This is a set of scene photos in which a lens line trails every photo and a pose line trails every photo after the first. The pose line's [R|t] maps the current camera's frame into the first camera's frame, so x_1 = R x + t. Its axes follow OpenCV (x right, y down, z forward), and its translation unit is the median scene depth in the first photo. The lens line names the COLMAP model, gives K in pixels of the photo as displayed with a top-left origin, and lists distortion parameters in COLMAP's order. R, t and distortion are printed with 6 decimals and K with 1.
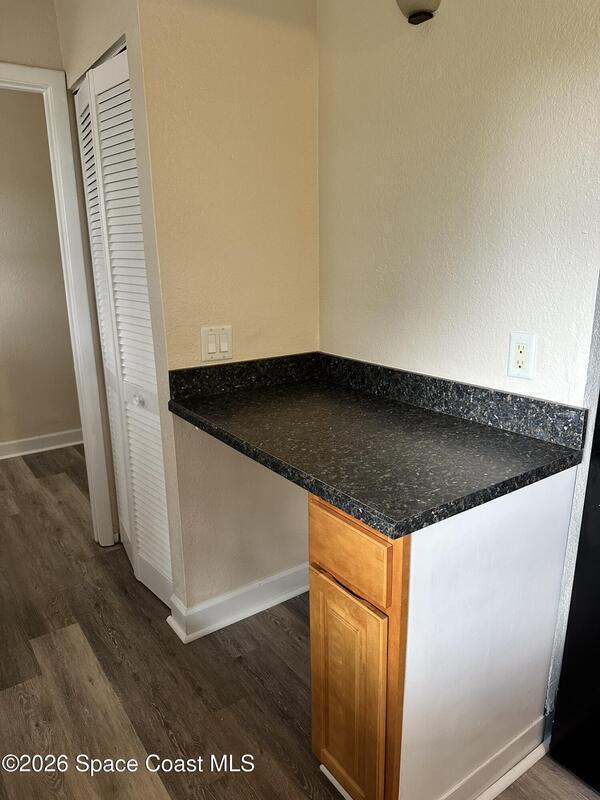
lens RADIAL K [[566.9, 0, 296.1], [0, 566.9, 402.1], [0, 0, 1]] dist [0.057777, -0.066388]
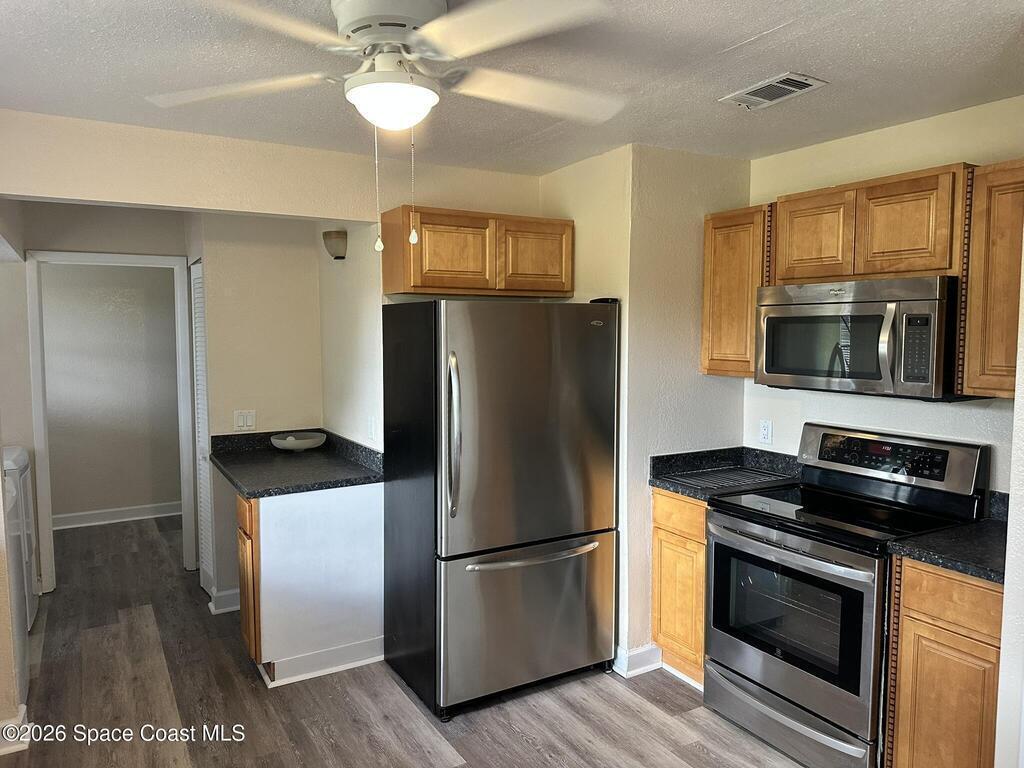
lens RADIAL K [[725.6, 0, 510.5], [0, 725.6, 381.4], [0, 0, 1]] dist [0.057777, -0.066388]
pose [[0.996483, 0.016452, -0.082167, 0.781935], [-0.031809, 0.981411, -0.189263, 0.158166], [0.077526, 0.191211, 0.978483, -1.025278]]
